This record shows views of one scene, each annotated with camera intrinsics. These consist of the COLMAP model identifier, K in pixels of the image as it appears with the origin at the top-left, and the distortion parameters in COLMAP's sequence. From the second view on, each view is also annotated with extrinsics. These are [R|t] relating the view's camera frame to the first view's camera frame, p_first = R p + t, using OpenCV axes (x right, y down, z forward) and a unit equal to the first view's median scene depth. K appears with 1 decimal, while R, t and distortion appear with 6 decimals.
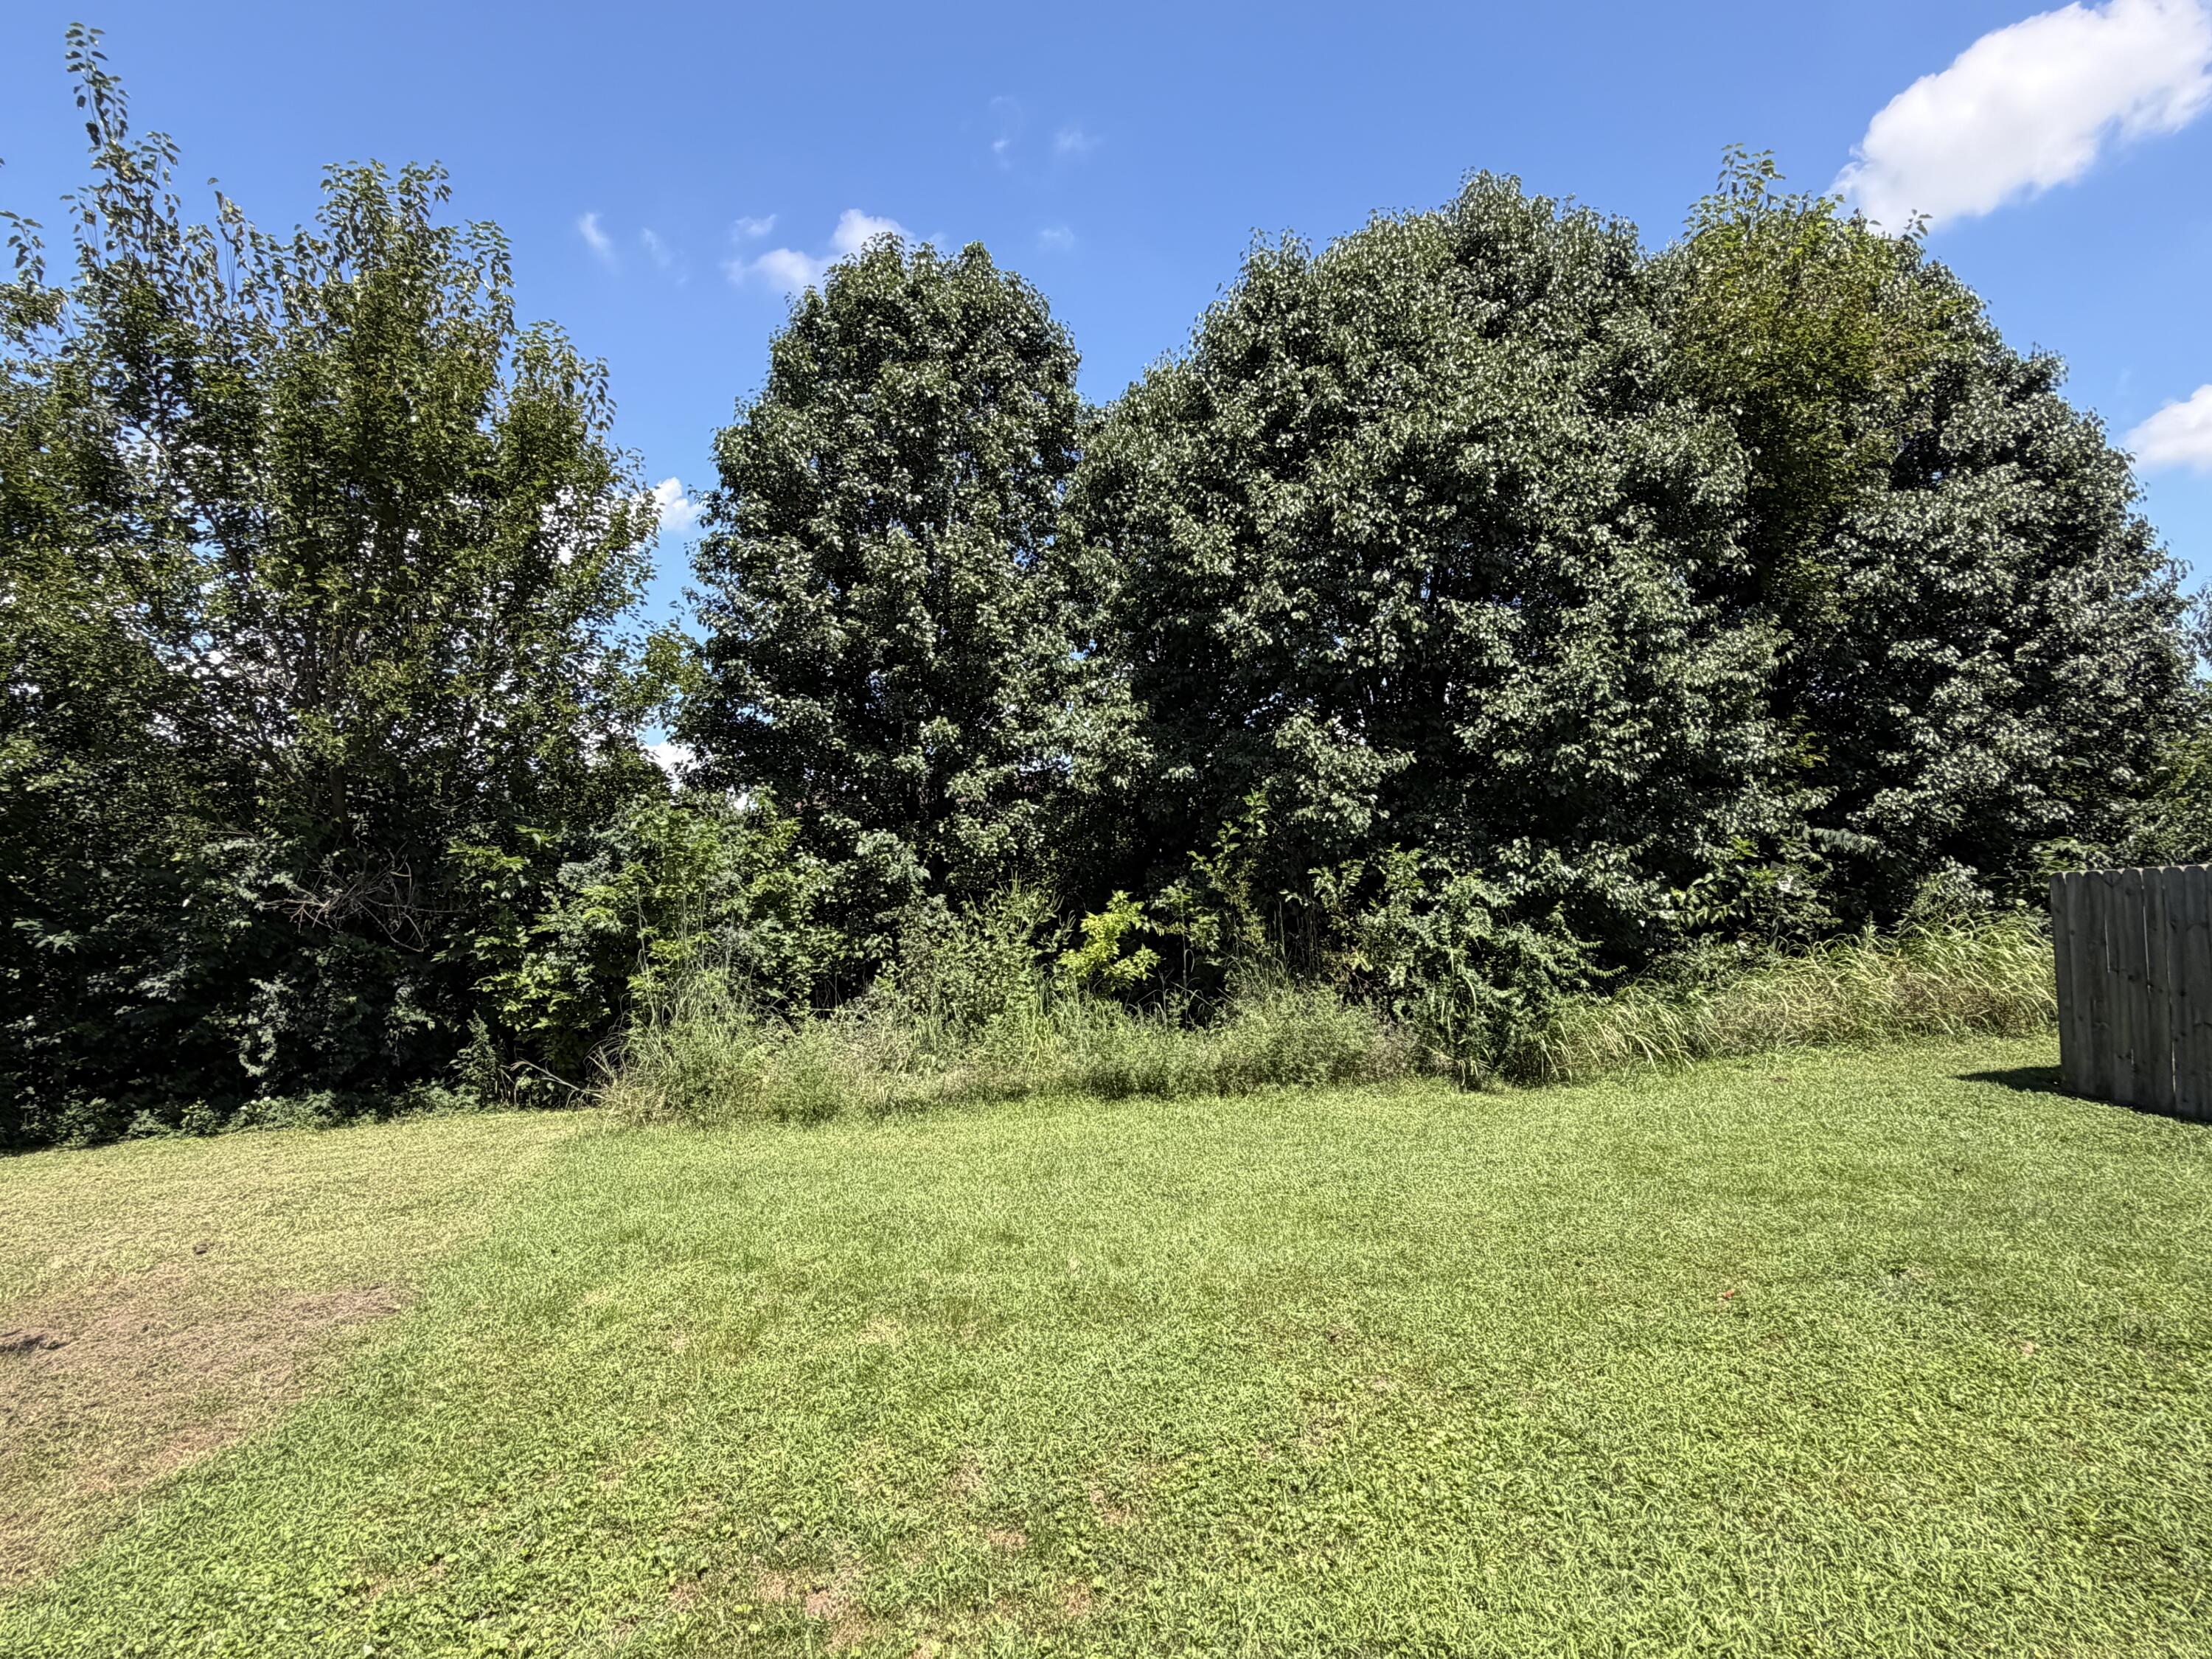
lens RADIAL K [[1159.5, 0, 1110.4], [0, 1159.5, 829.7], [0, 0, 1]] dist [0.000272, -0.000655]
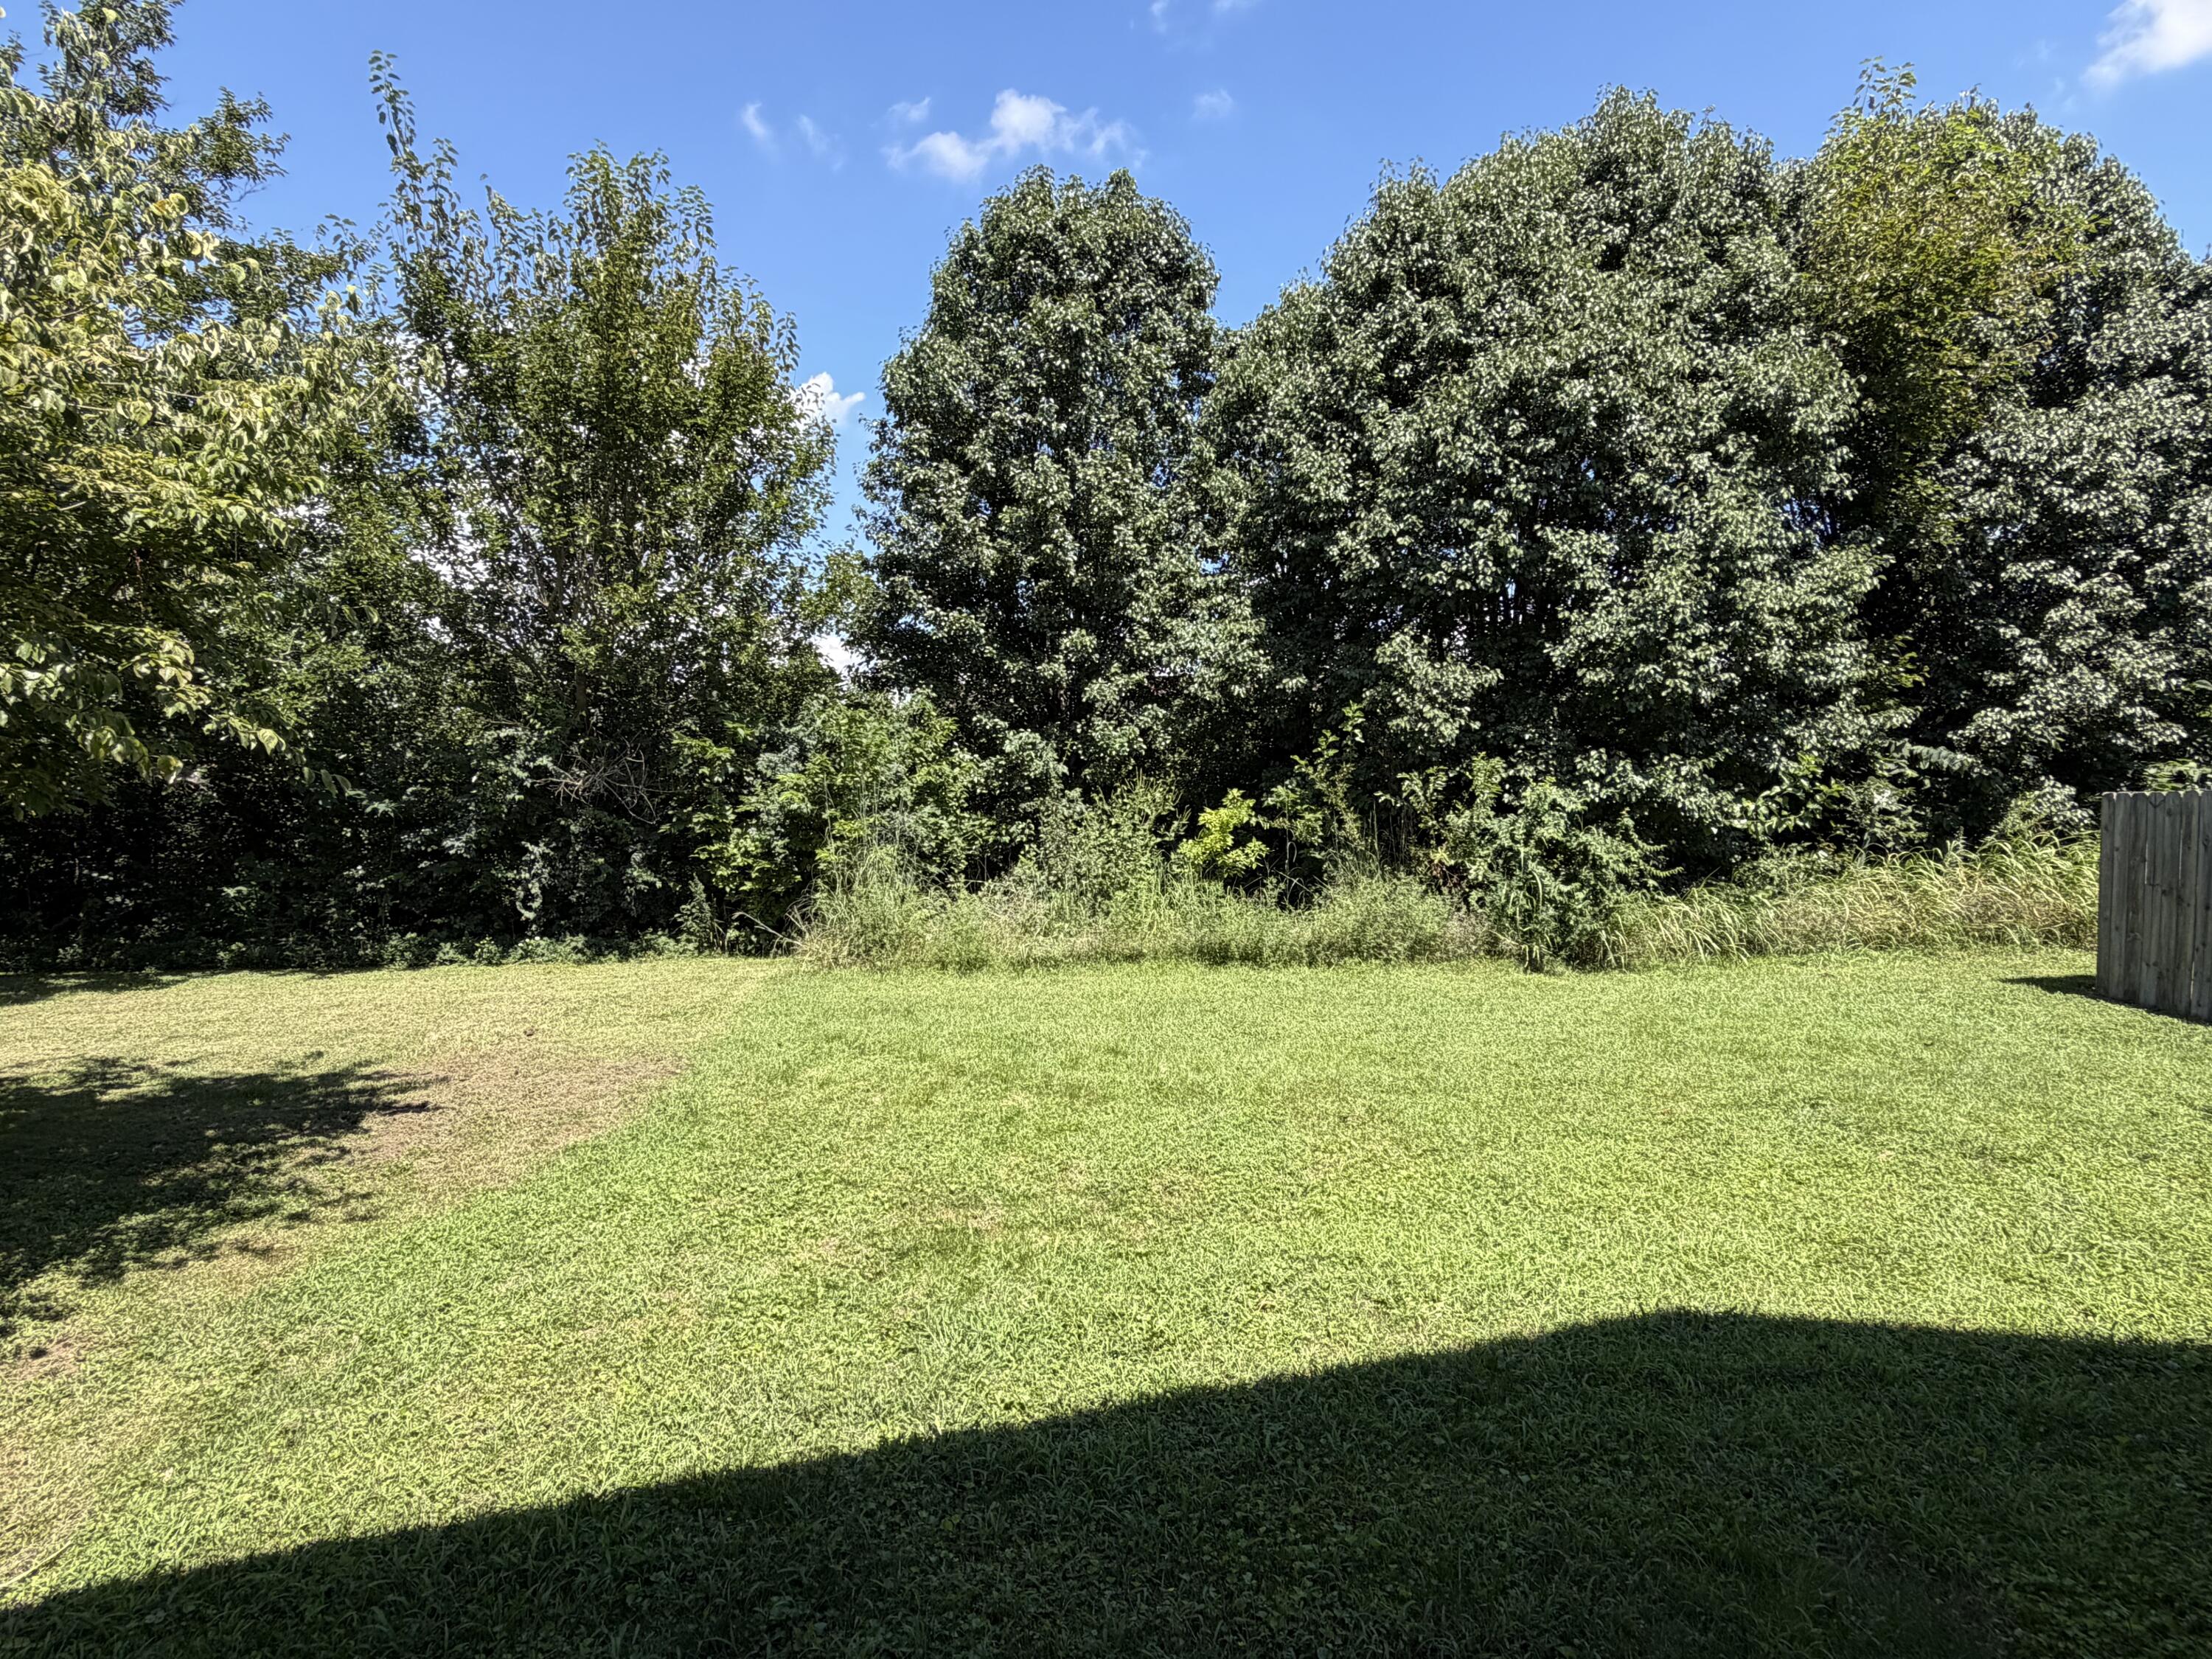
lens RADIAL K [[1159.5, 0, 1110.4], [0, 1159.5, 829.7], [0, 0, 1]] dist [0.000272, -0.000655]
pose [[0.992066, 0.029706, -0.122154, 0.027568], [-0.018877, 0.995865, 0.088867, -0.005336], [0.124289, -0.085856, 0.988525, -0.127303]]
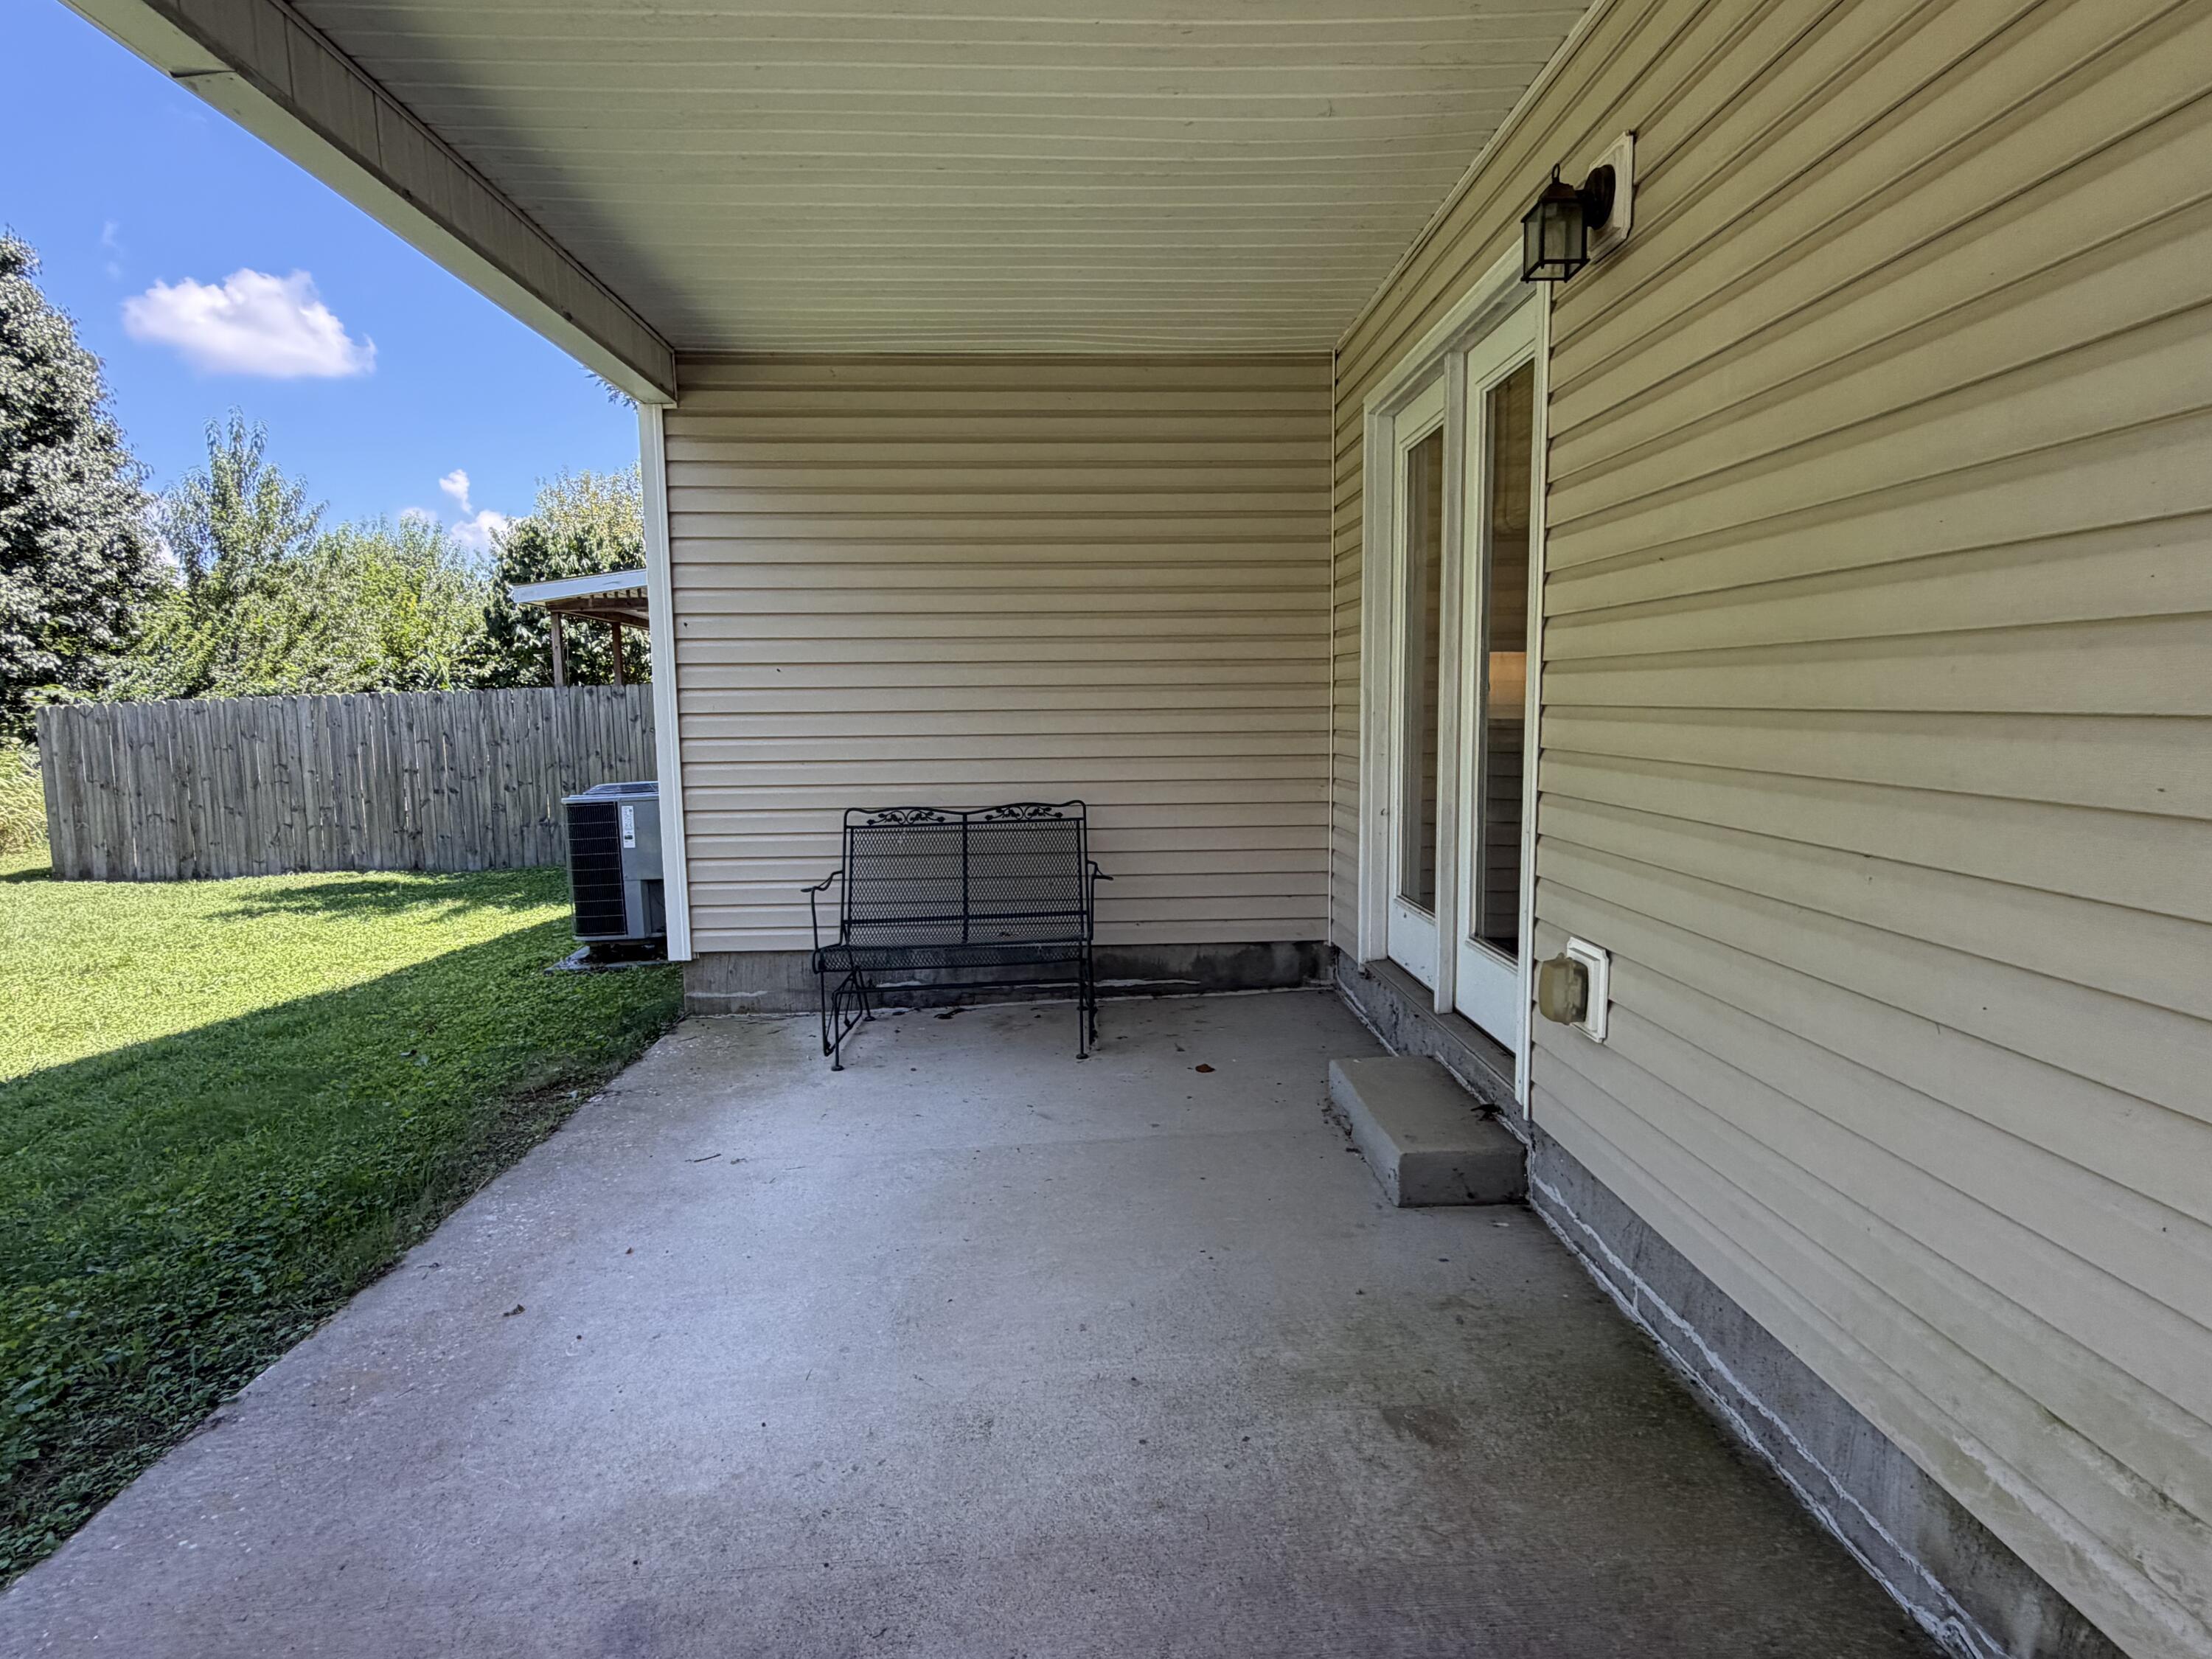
lens RADIAL K [[1159.5, 0, 1110.4], [0, 1159.5, 829.7], [0, 0, 1]] dist [0.000272, -0.000655]
pose [[0.156430, -0.077394, 0.984652, -0.178457], [-0.034539, 0.995887, 0.083764, 0.018995], [-0.987085, -0.047112, 0.153113, -0.246047]]
